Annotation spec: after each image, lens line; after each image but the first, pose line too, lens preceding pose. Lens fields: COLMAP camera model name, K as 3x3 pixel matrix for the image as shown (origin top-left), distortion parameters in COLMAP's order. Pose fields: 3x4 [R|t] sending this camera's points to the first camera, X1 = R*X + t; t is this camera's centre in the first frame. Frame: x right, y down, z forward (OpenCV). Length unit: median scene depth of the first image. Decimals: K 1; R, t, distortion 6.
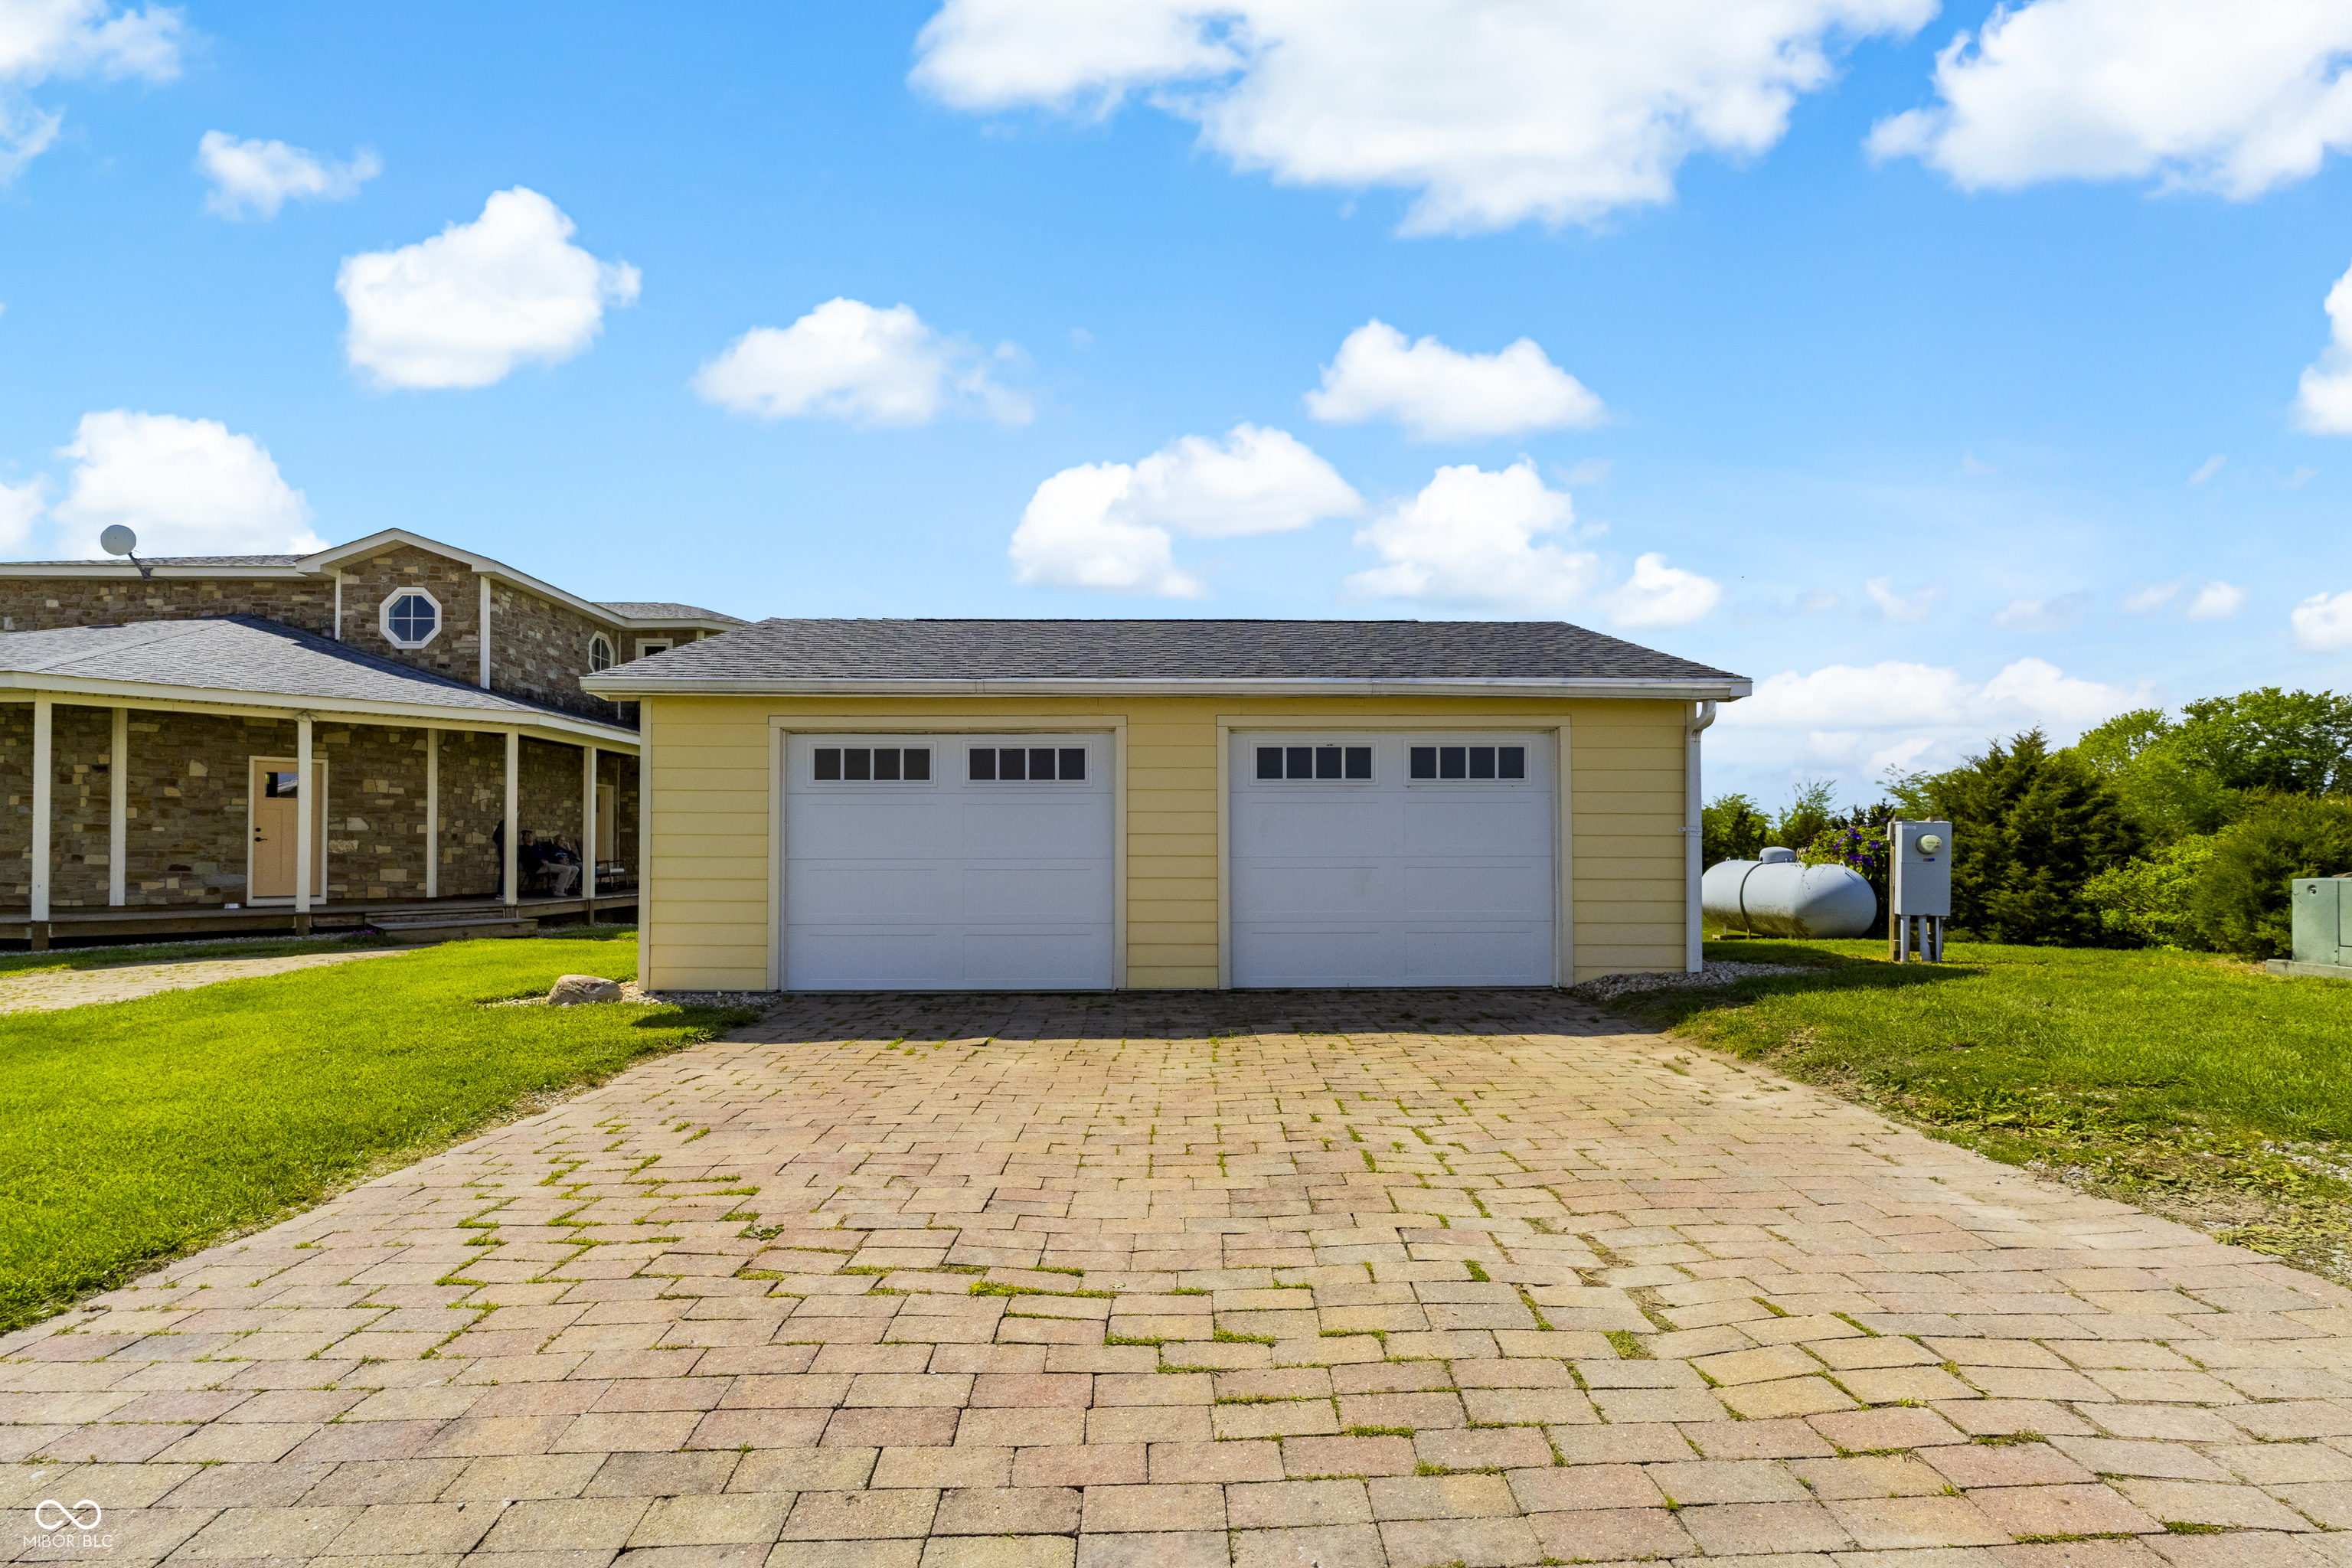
lens RADIAL K [[1051.9, 0, 1165.9], [0, 1051.9, 836.6], [0, 0, 1]] dist [-0.002158, -0.000226]
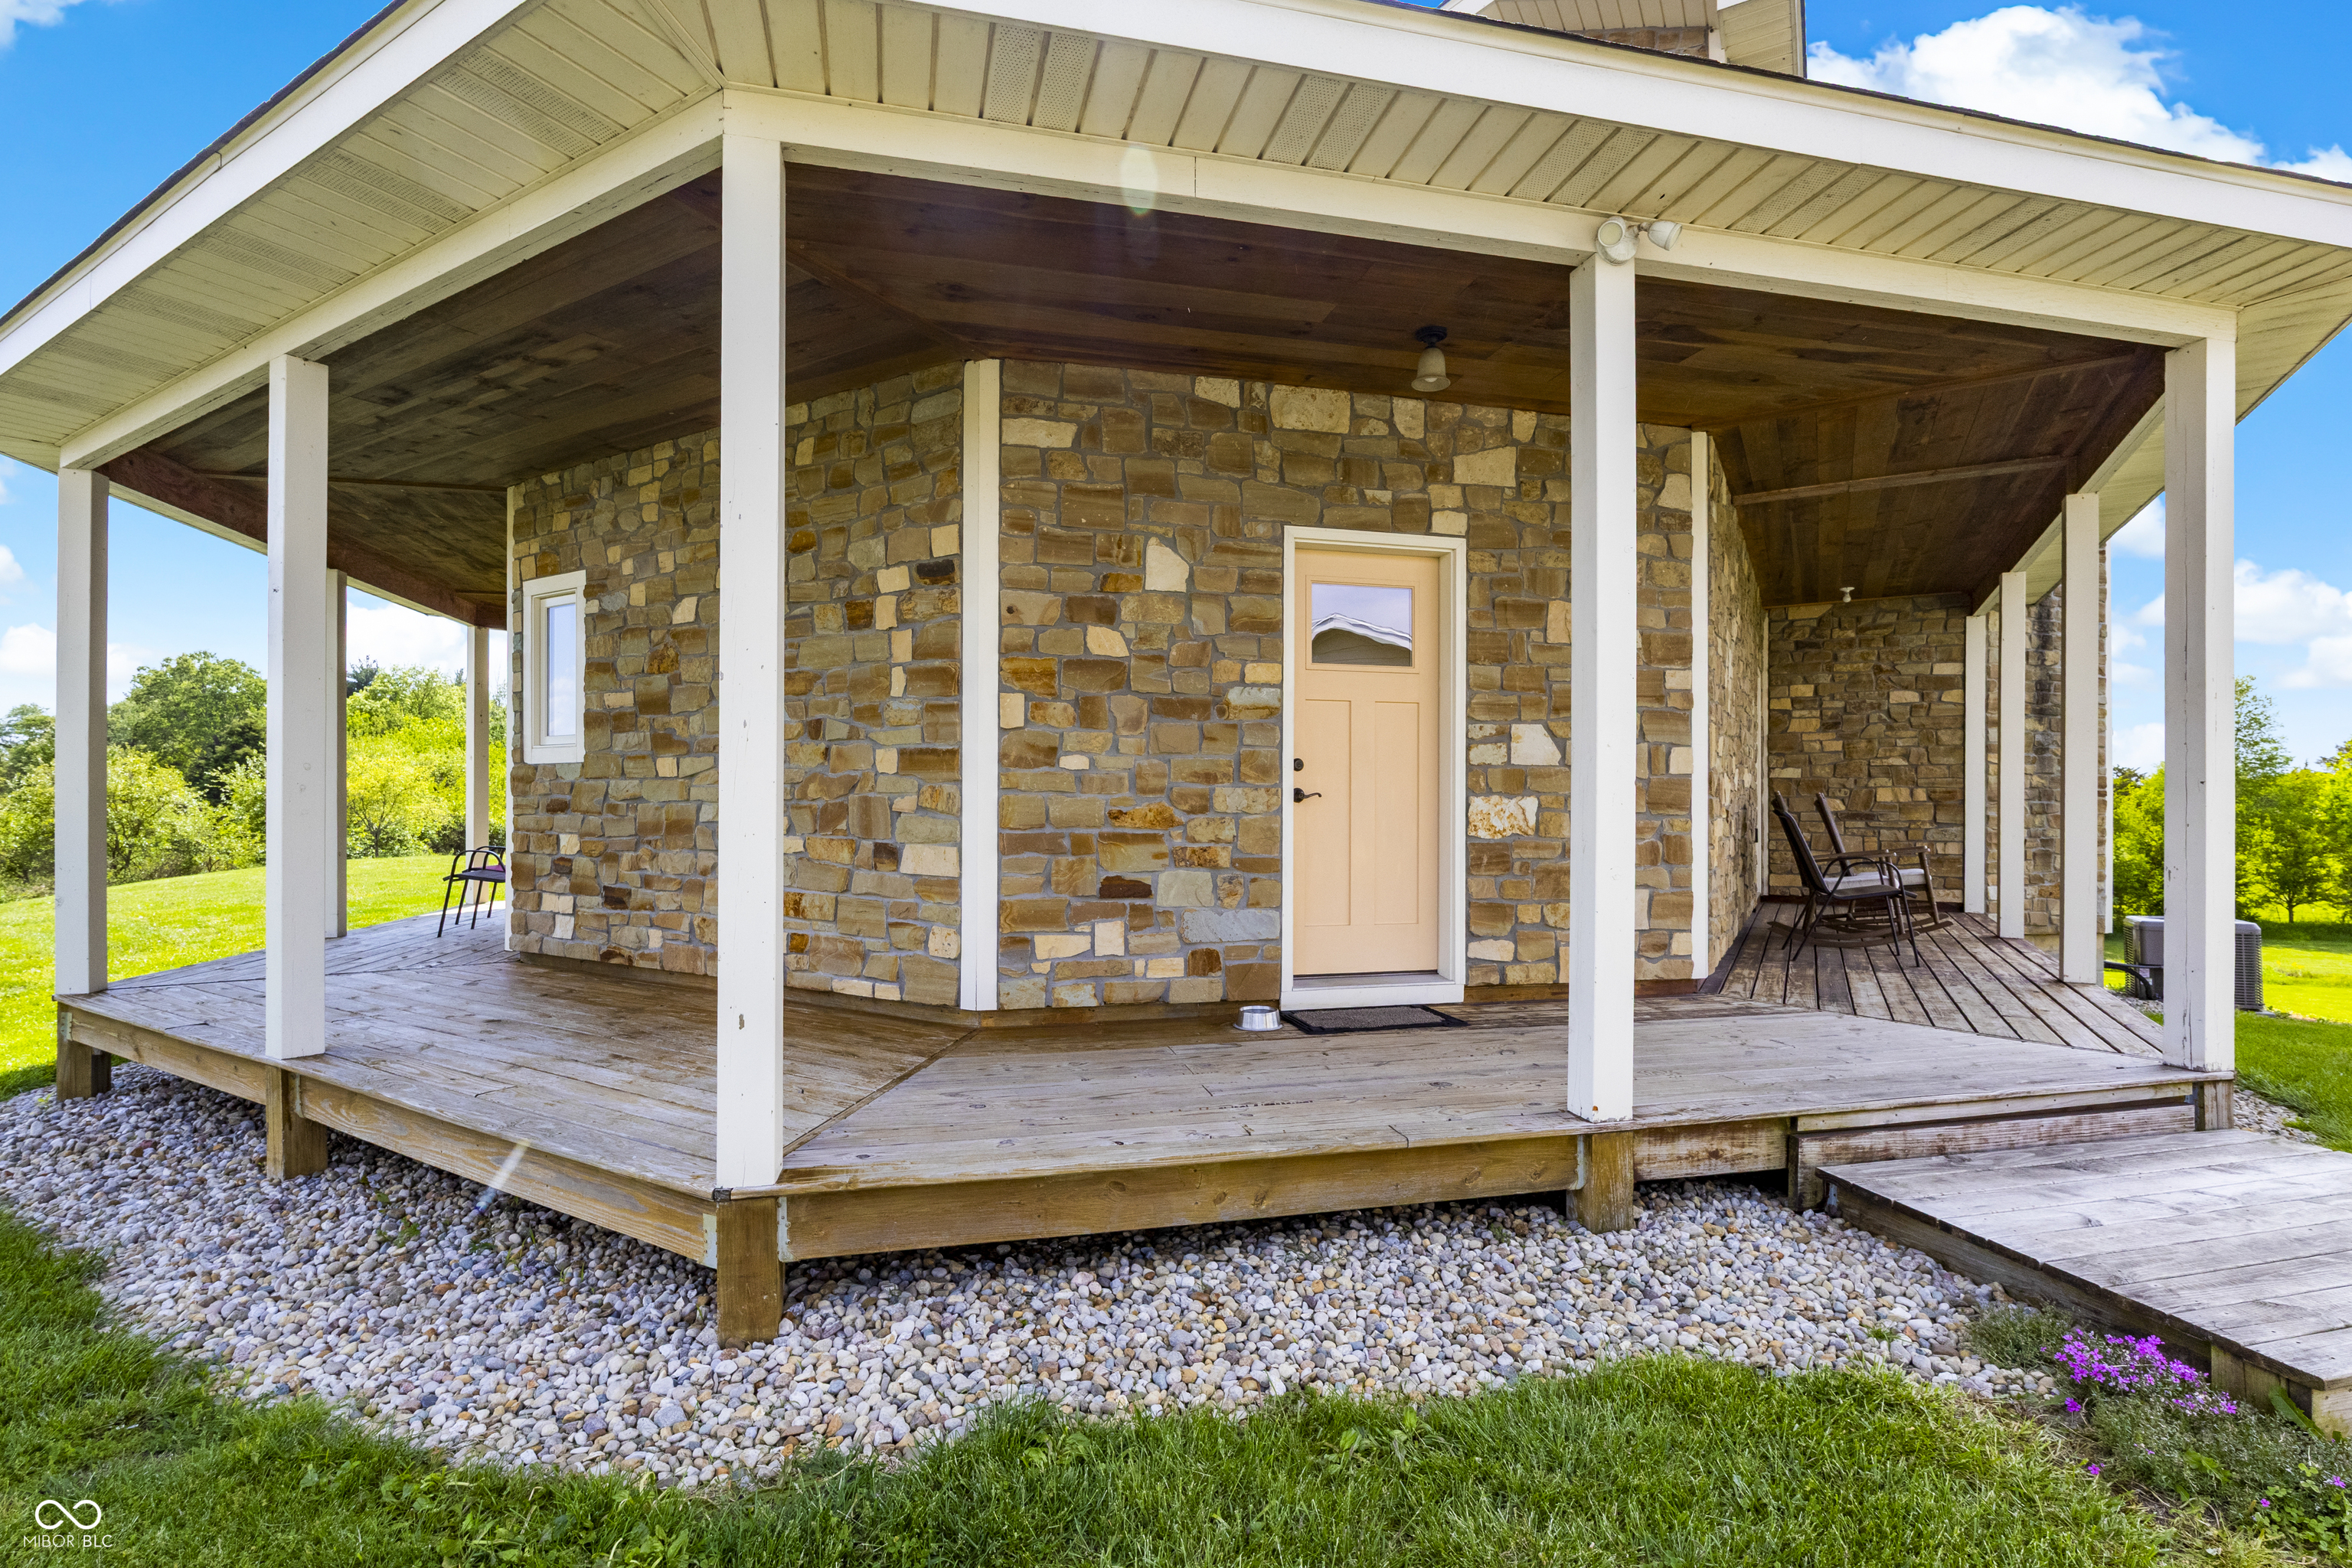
lens RADIAL K [[1051.9, 0, 1166.9], [0, 1051.9, 799.4], [0, 0, 1]] dist [-0.002158, -0.000226]
pose [[0.854053, -0.001512, -0.520184, -0.751385], [0.004464, 0.999980, 0.004423, 0.002340], [0.520167, -0.006100, 0.854043, 0.726242]]
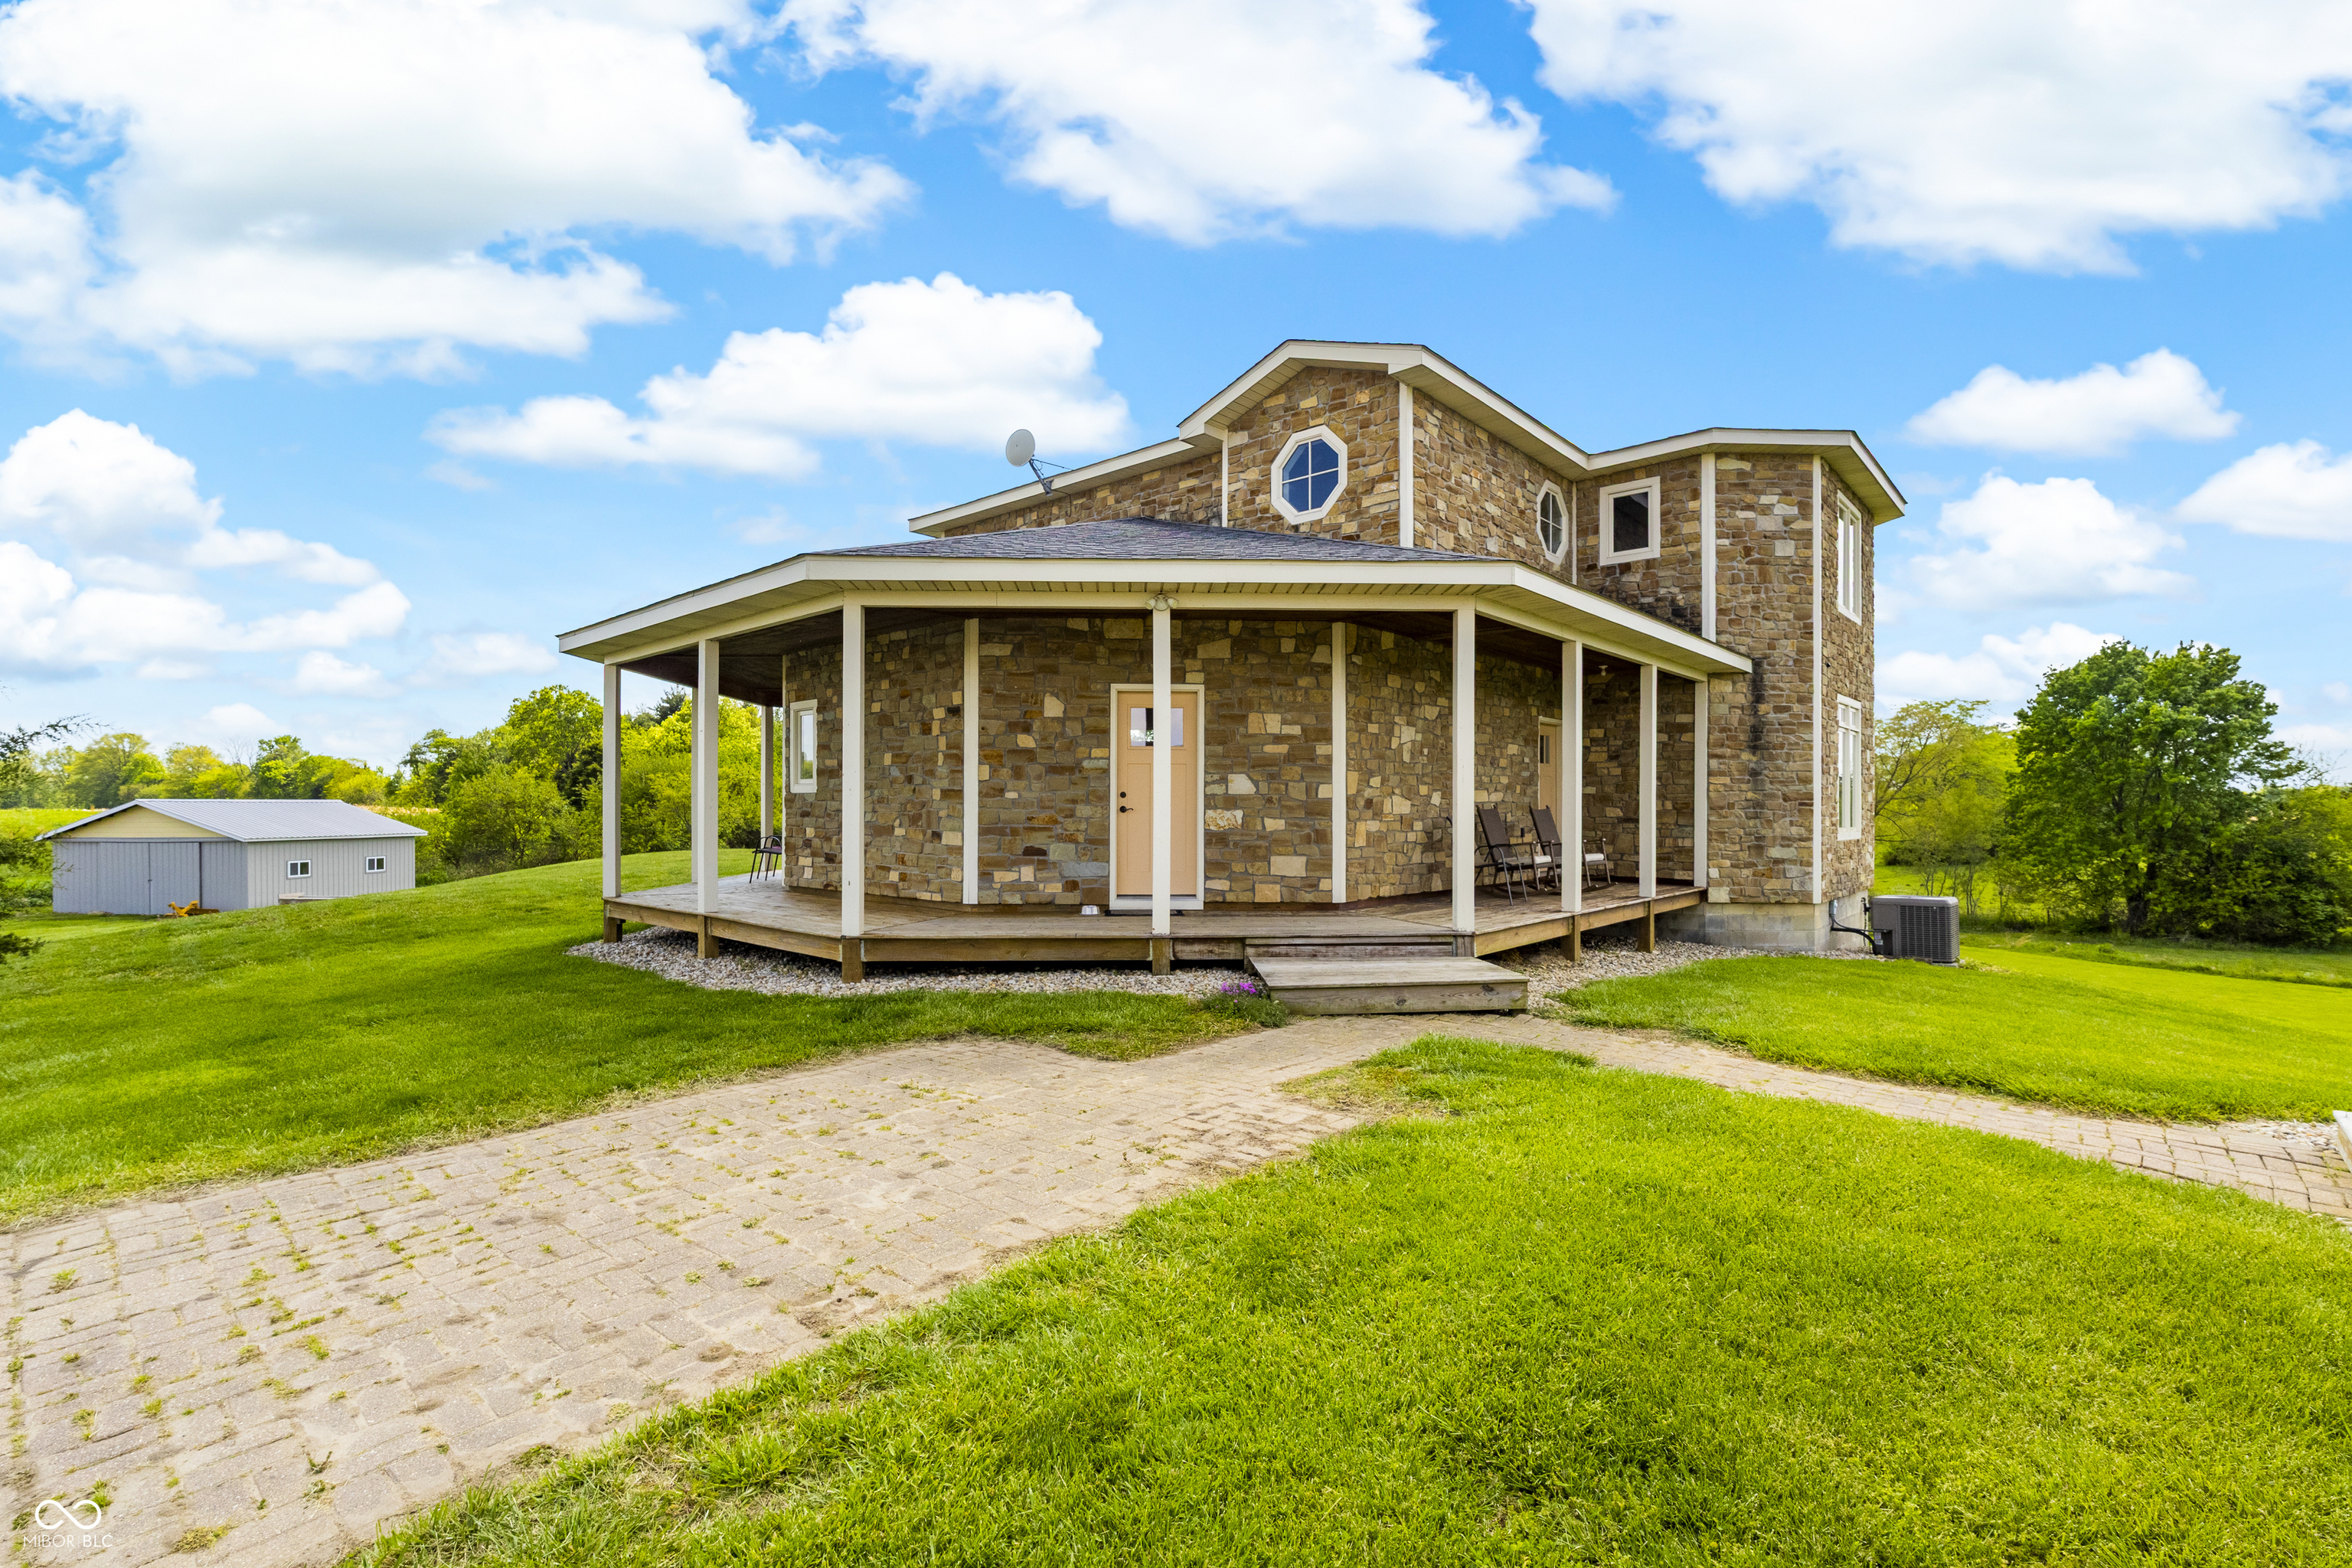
lens RADIAL K [[1051.9, 0, 1184.0], [0, 1051.9, 800.7], [0, 0, 1]] dist [-0.002158, -0.000226]
pose [[0.735833, -0.004174, -0.677150, -0.393170], [0.006831, 0.999976, 0.001259, -0.003482], [0.677128, -0.005553, 0.735844, 0.548086]]
